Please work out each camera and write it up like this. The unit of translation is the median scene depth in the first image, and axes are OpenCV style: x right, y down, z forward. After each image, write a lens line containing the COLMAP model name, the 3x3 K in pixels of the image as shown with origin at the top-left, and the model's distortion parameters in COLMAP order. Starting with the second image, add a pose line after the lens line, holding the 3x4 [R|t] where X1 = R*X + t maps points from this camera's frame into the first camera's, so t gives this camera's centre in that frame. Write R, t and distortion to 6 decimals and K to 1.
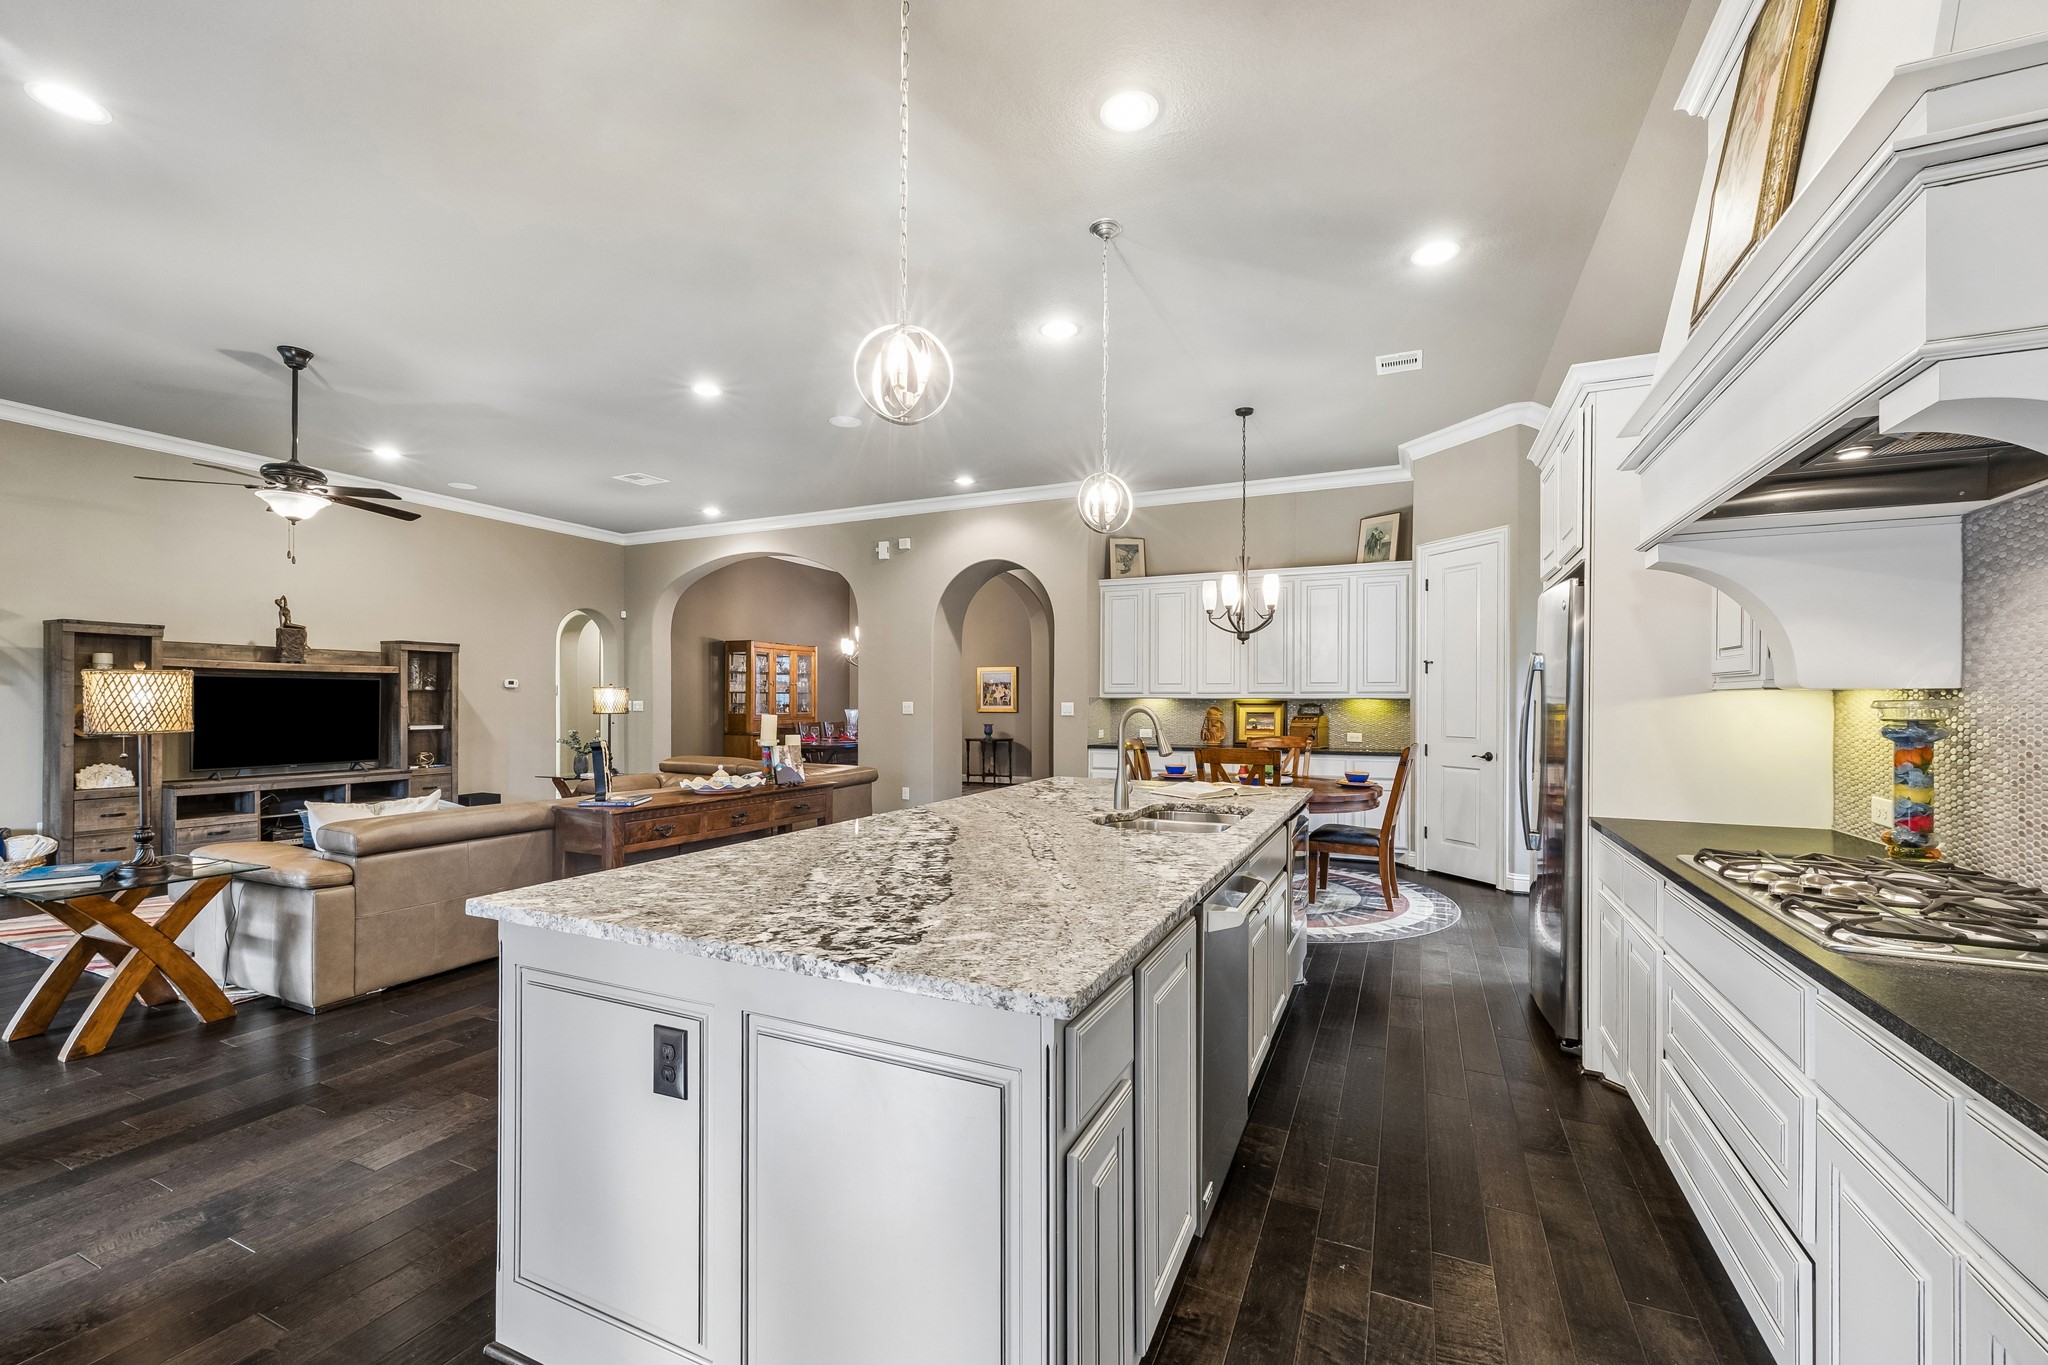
lens RADIAL K [[837.9, 0, 1015.2], [0, 837.9, 699.7], [0, 0, 1]] dist [0.003689, 0.000049]
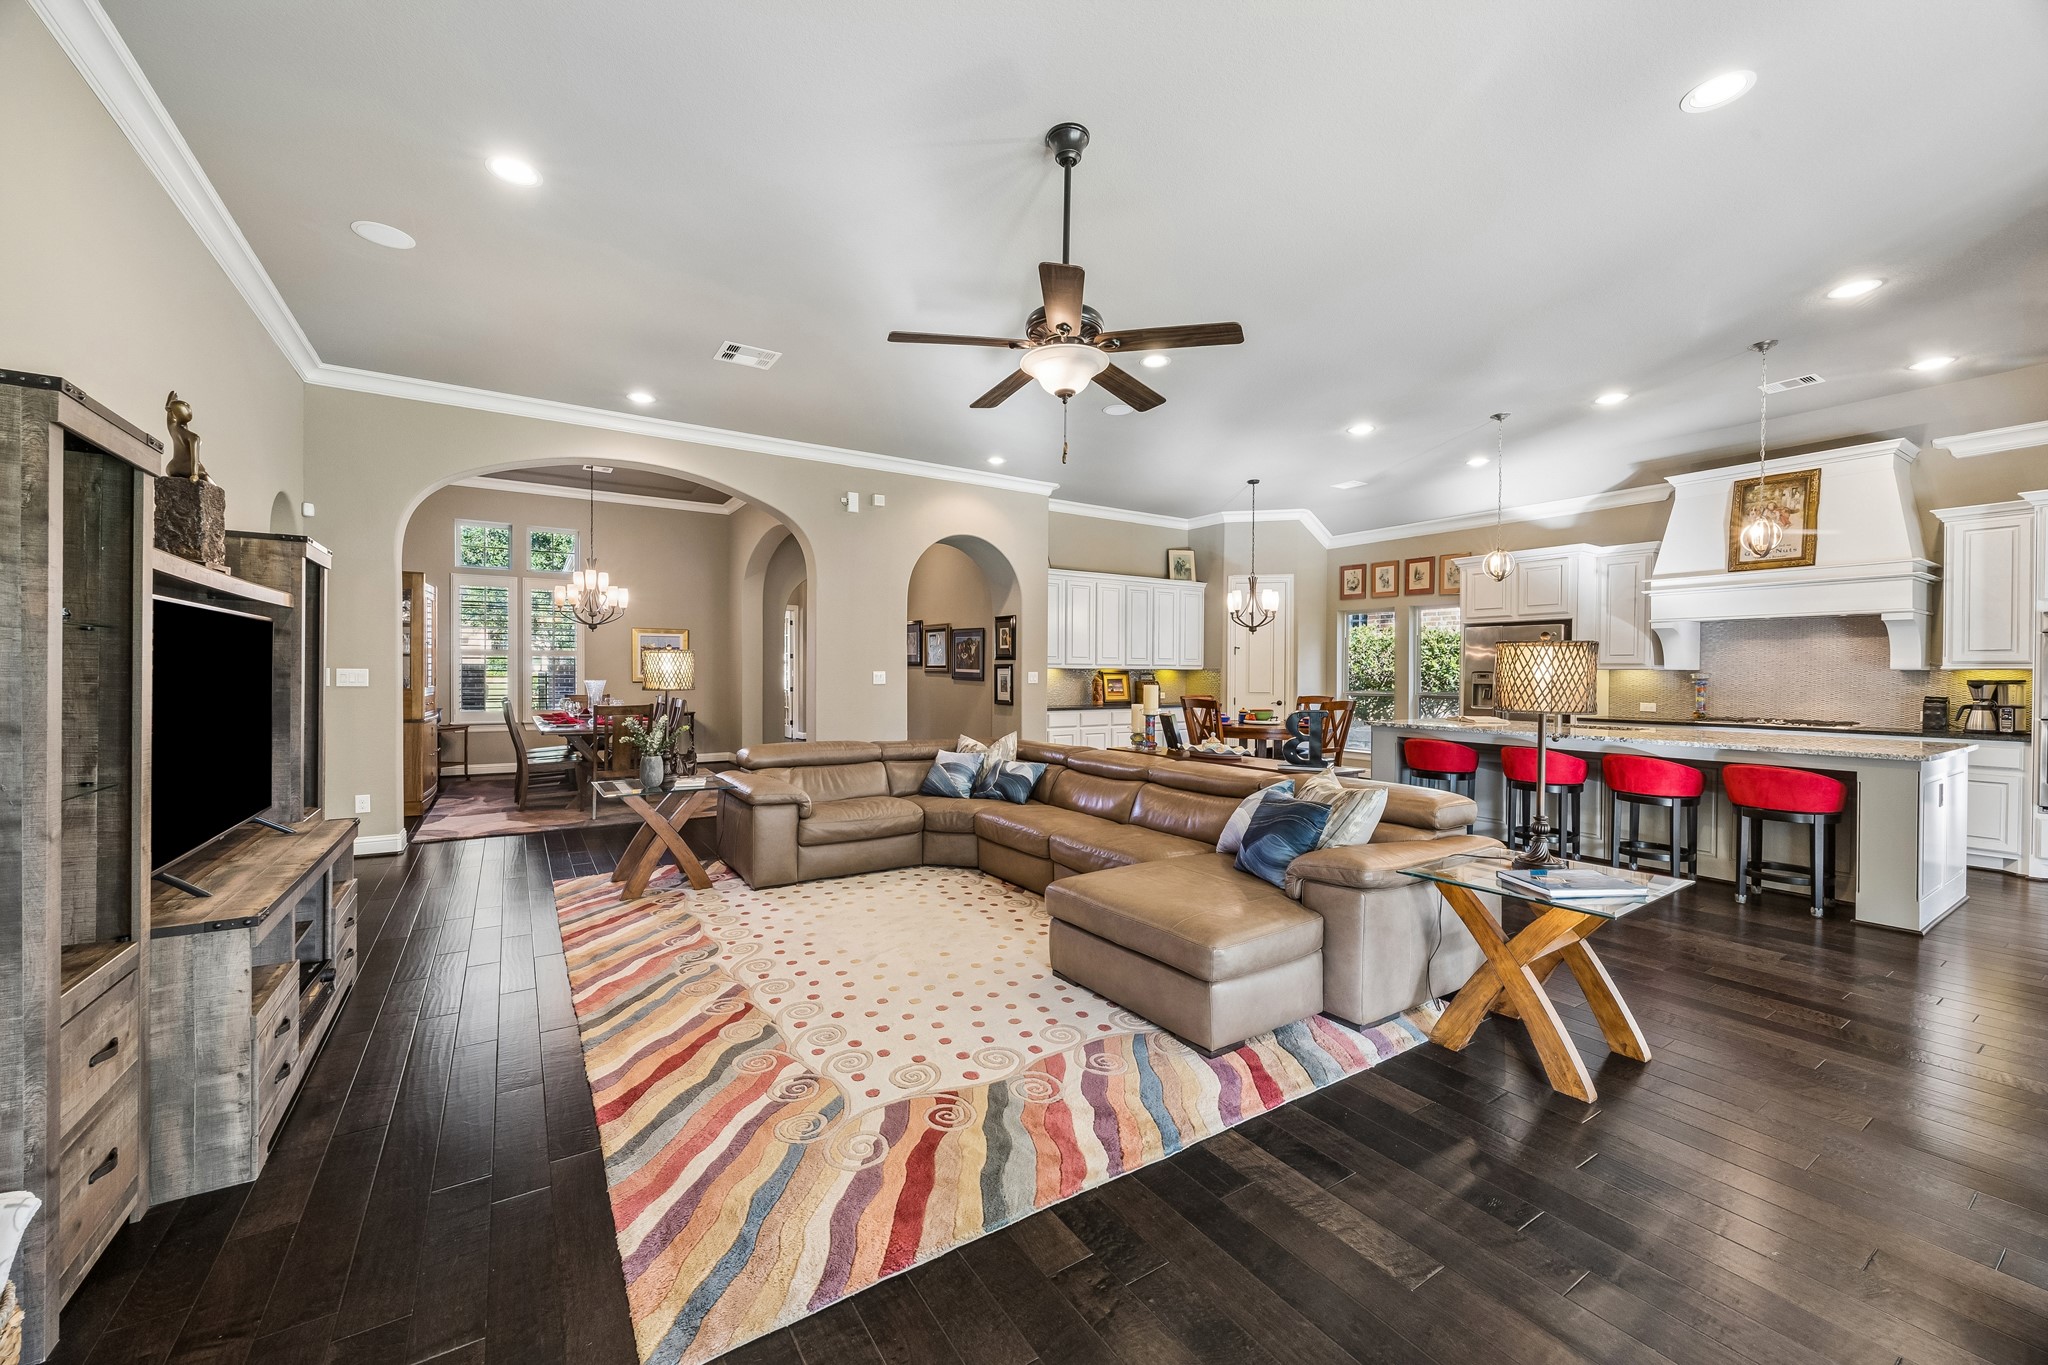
lens RADIAL K [[790.5, 0, 1019.1], [0, 790.5, 679.5], [0, 0, 1]] dist [-0.003218, 0.000512]
pose [[0.532502, -0.008312, 0.846388, -0.961459], [-0.005436, 0.999898, 0.013239, -0.000447], [-0.846411, -0.011651, 0.532402, 0.485742]]
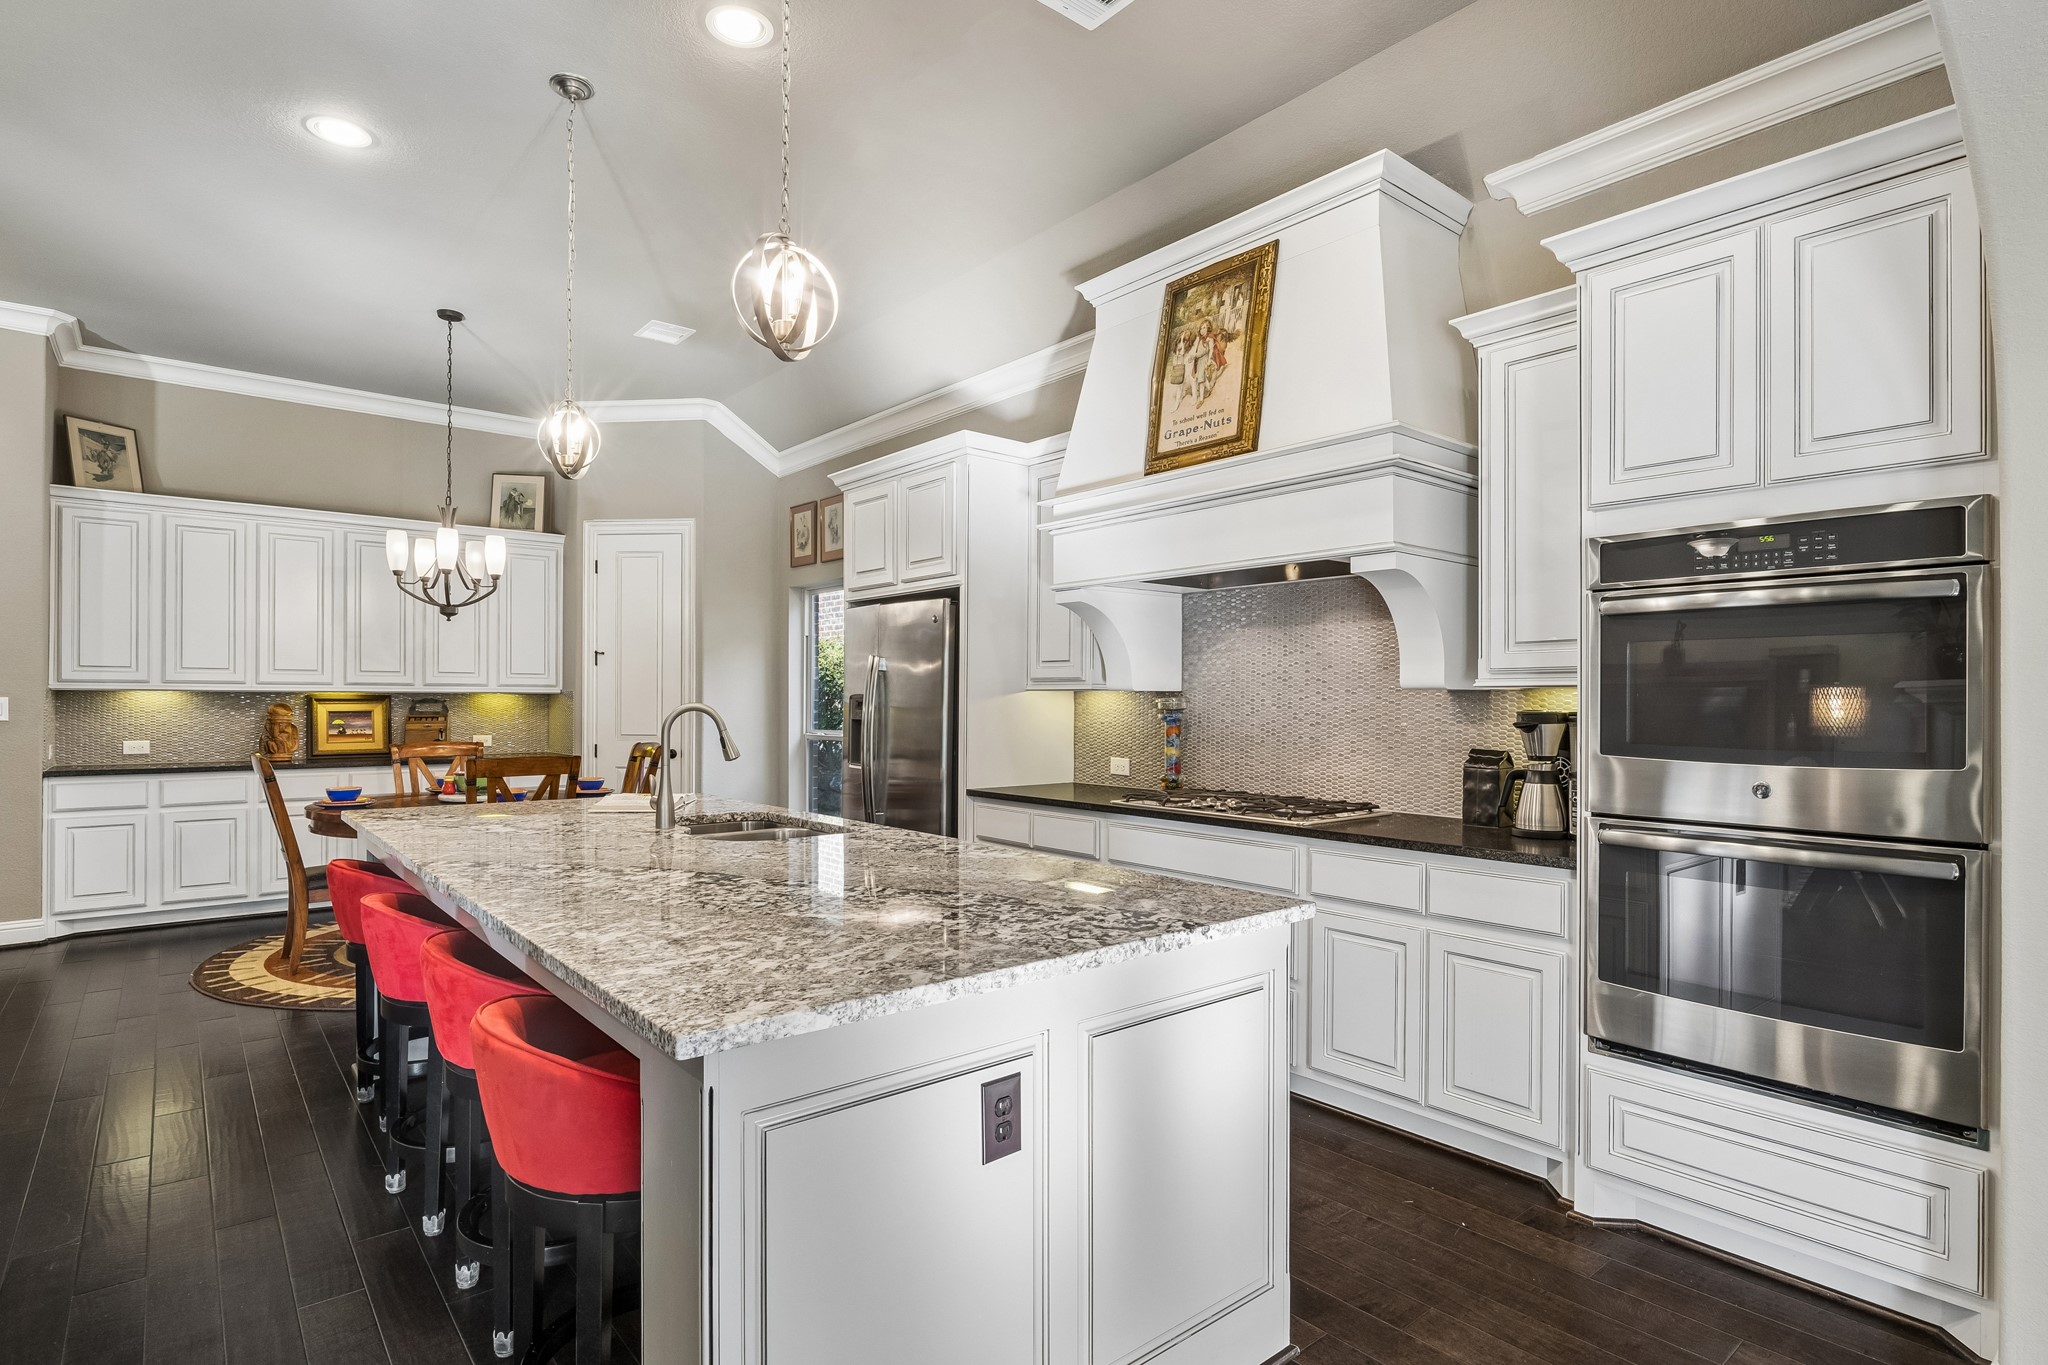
lens RADIAL K [[1030.5, 0, 1019.2], [0, 1030.5, 695.6], [0, 0, 1]] dist [-0.012064, 0.000267]
pose [[0.424541, 0.001759, 0.905407, -0.286271], [-0.004300, 0.999991, 0.000074, -0.000736], [-0.905398, -0.003925, 0.424545, 0.112526]]
